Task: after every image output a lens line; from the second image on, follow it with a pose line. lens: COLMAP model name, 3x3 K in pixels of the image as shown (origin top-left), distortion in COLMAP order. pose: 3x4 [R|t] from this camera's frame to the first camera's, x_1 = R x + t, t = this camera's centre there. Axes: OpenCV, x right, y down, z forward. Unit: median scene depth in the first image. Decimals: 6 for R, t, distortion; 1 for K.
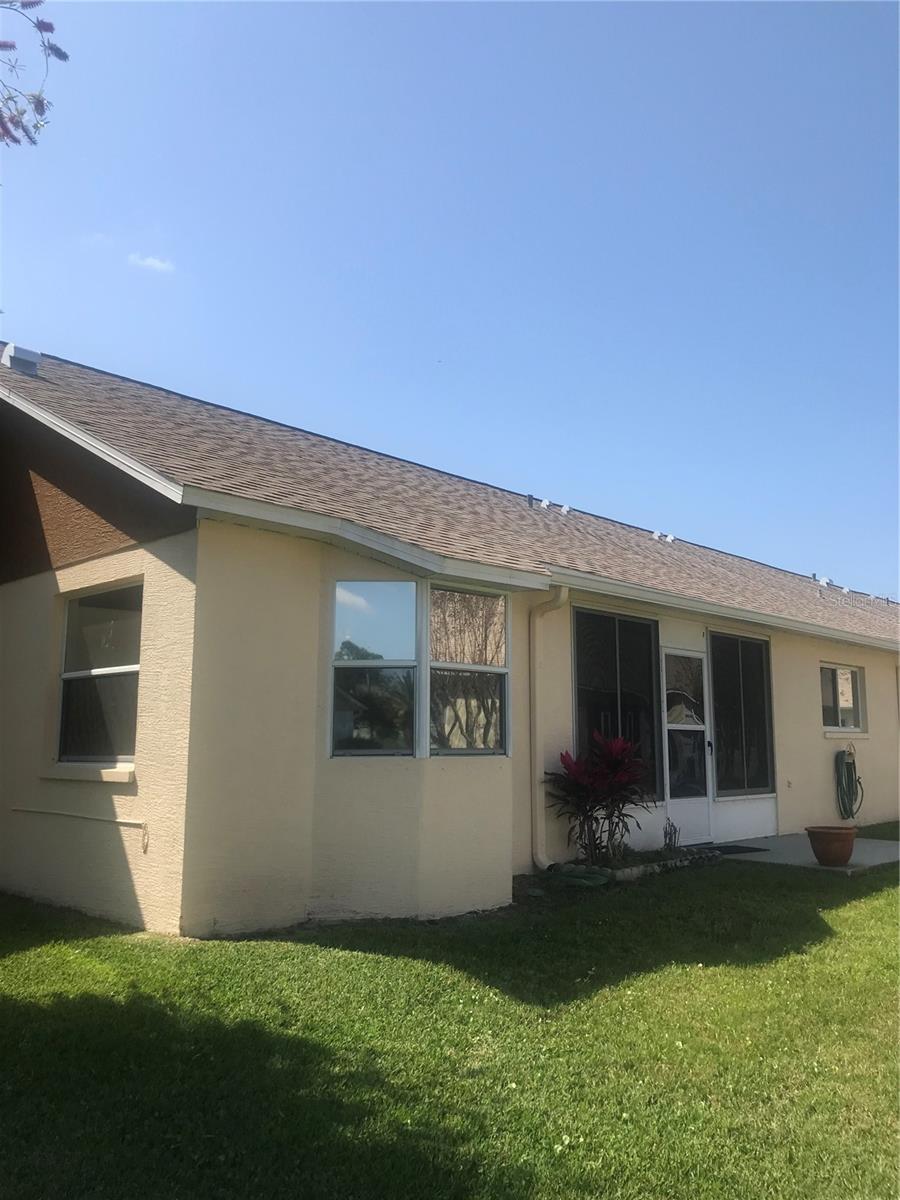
lens RADIAL K [[981.8, 0, 448.5], [0, 981.8, 607.5], [0, 0, 1]] dist [-0.007267, -0.007527]
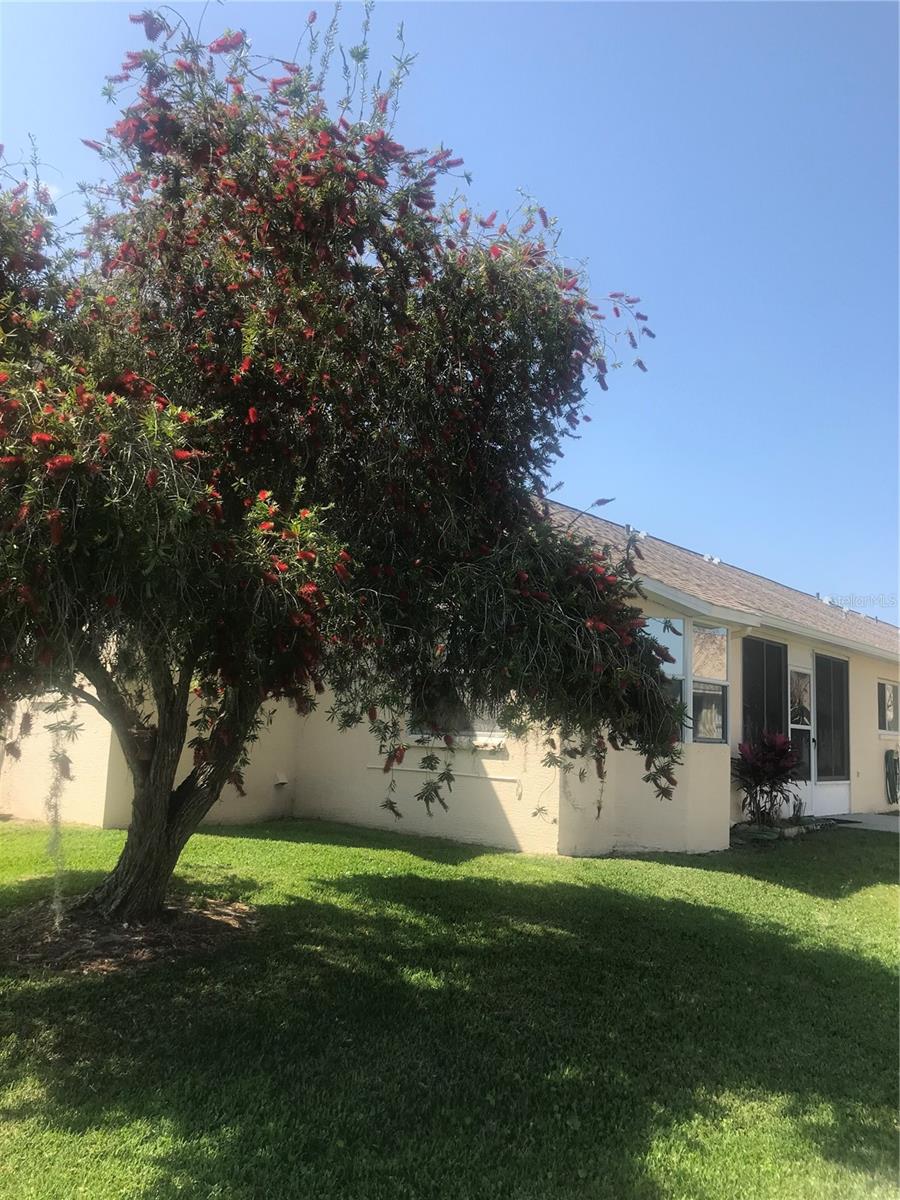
lens RADIAL K [[981.8, 0, 451.8], [0, 981.8, 592.4], [0, 0, 1]] dist [-0.007267, -0.007527]
pose [[0.996628, 0.052164, 0.063337, -0.354817], [-0.052207, 0.998636, -0.000984, -0.035256], [-0.063302, -0.002326, 0.997992, -0.310407]]
